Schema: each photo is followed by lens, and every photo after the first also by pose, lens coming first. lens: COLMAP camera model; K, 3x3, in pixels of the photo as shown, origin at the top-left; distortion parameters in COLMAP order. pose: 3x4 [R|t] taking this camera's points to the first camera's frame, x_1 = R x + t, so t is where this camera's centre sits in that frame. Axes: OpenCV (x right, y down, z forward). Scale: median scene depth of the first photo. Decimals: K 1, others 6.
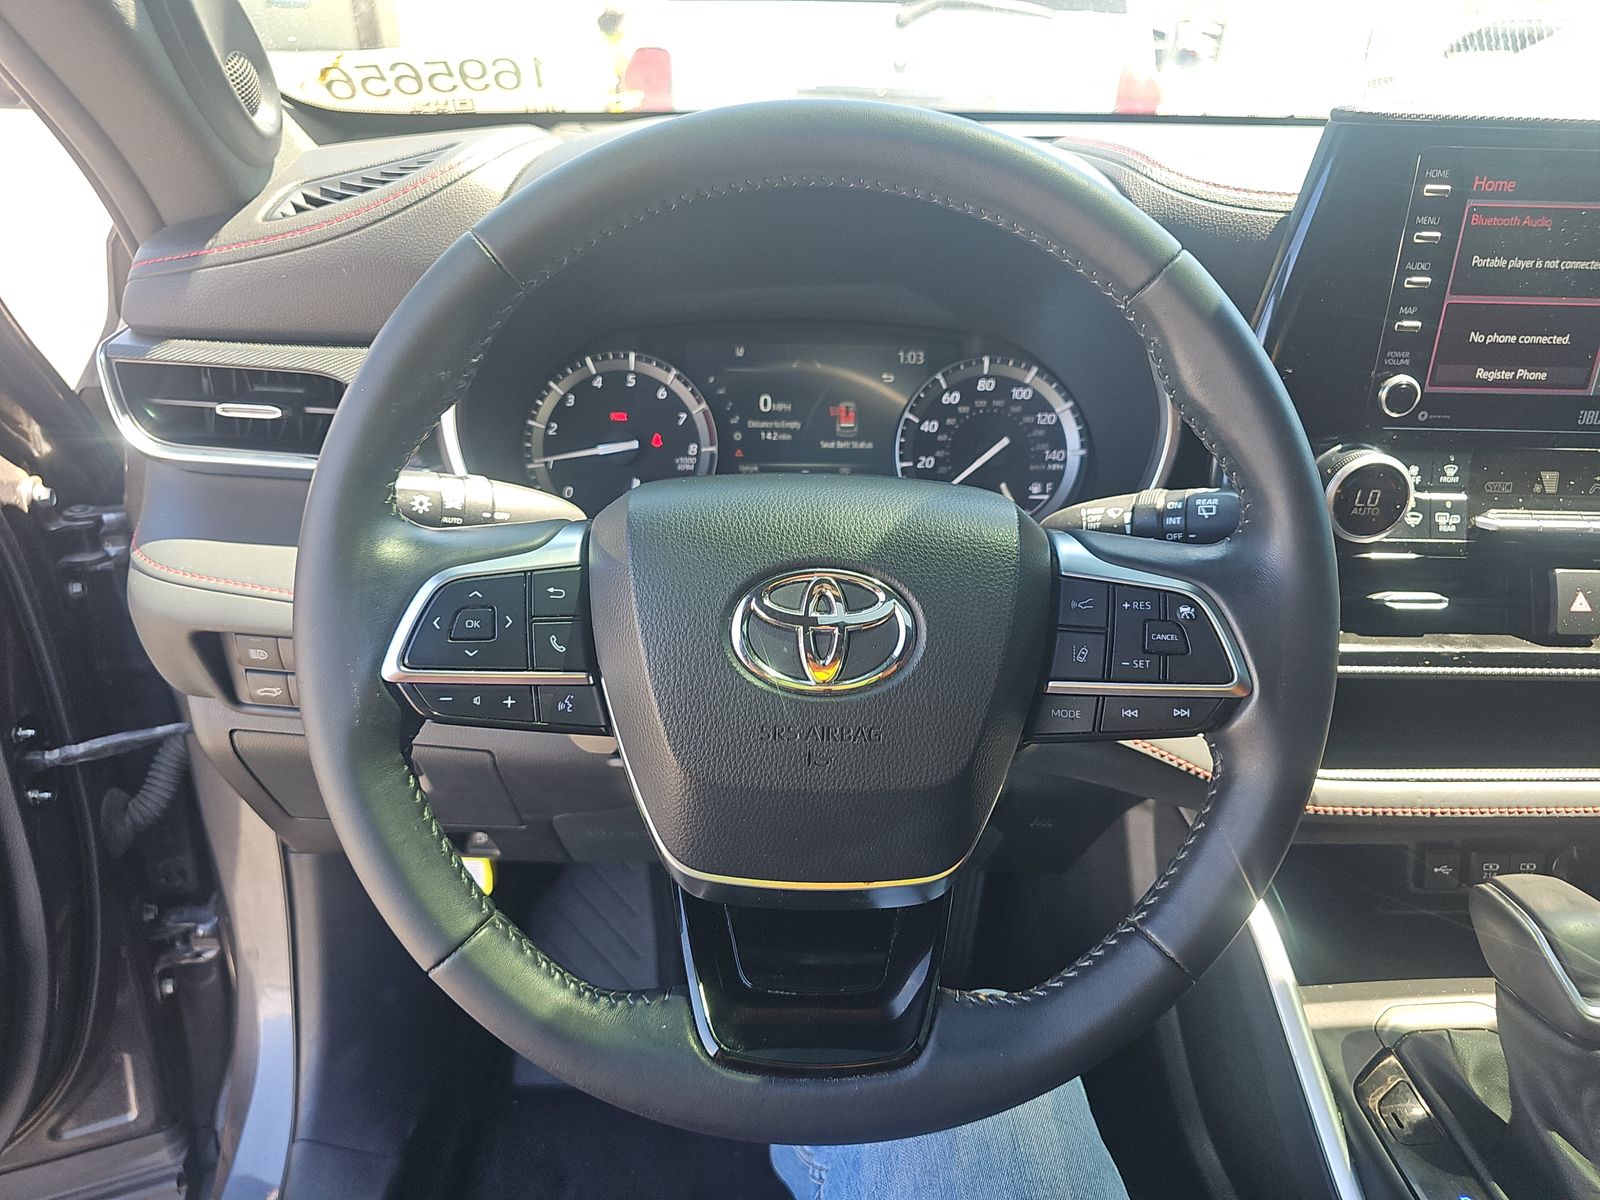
lens RADIAL K [[1061.1, 0, 800.0], [0, 1061.1, 600.0], [0, 0, 1]] dist [0.028331, -0.031414]
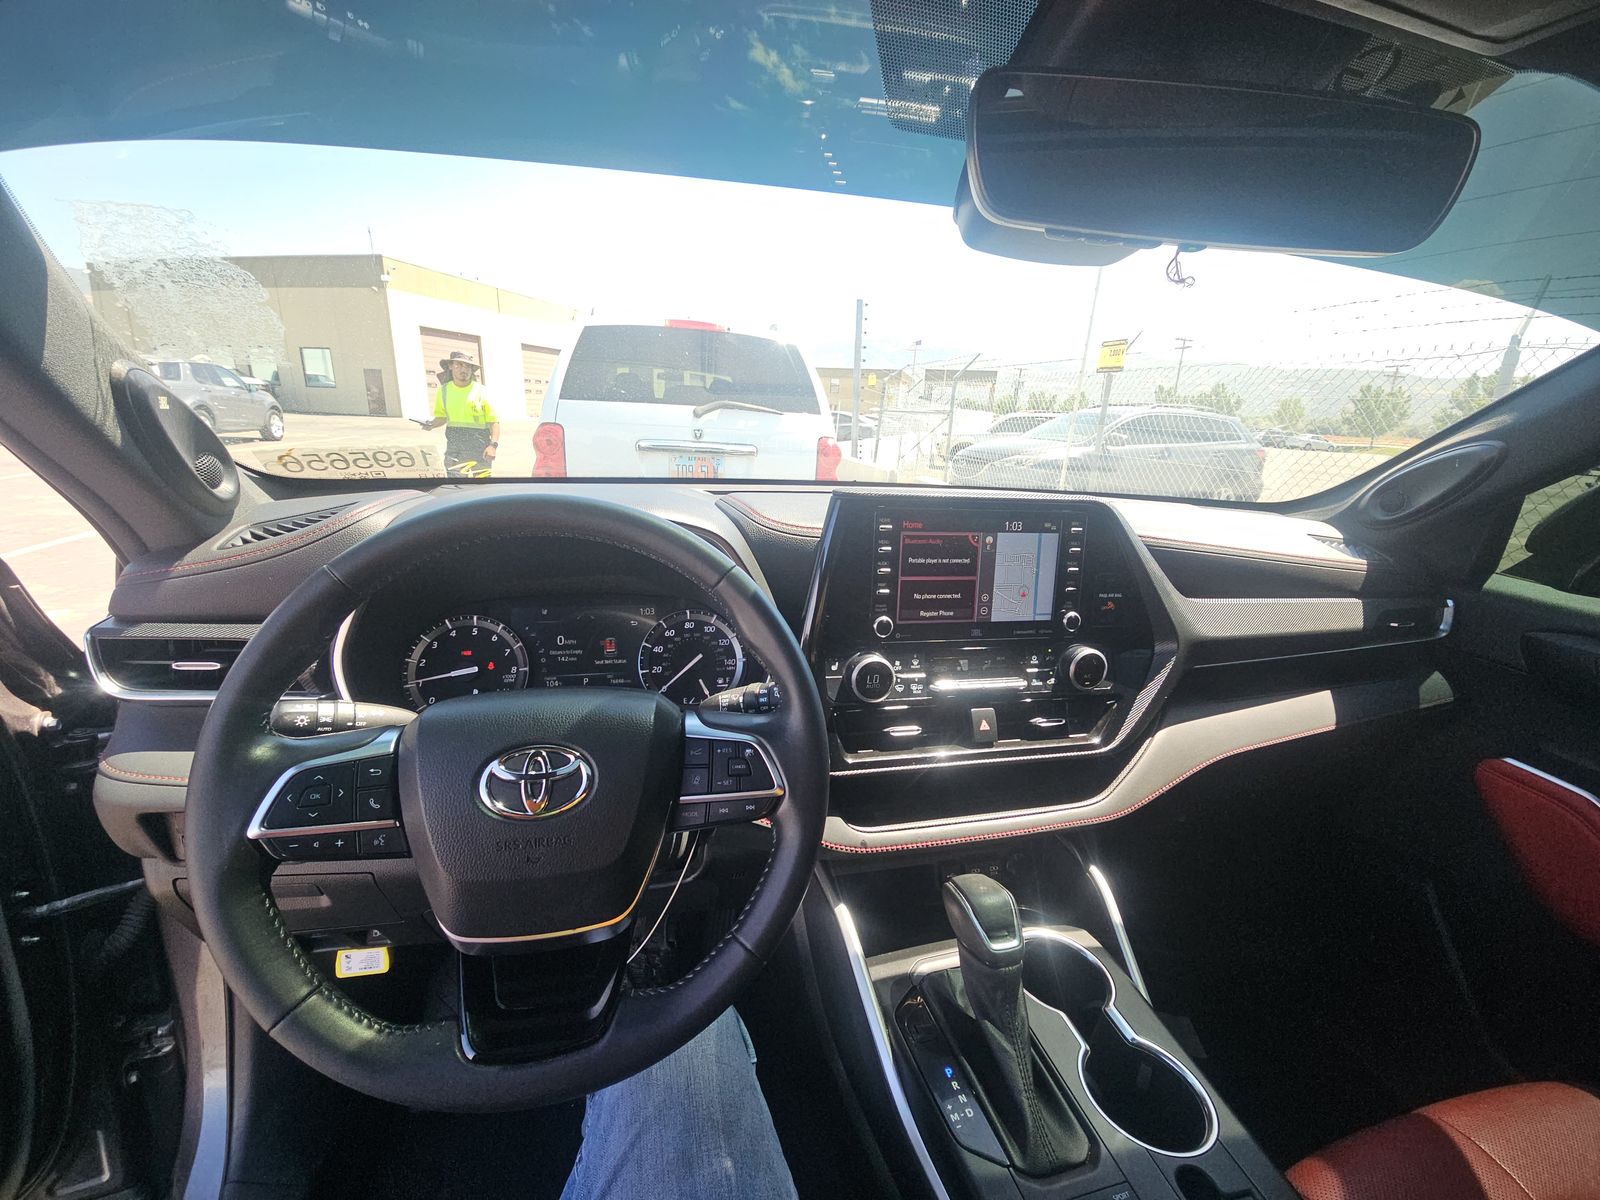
lens RADIAL K [[643.3, 0, 803.5], [0, 643.3, 617.8], [0, 0, 1]] dist [0.007623, -0.005437]
pose [[0.976399, -0.039131, 0.212399, 0.152983], [0.076936, 0.981954, -0.172766, -0.012167], [-0.201805, 0.185030, 0.961789, -0.107604]]
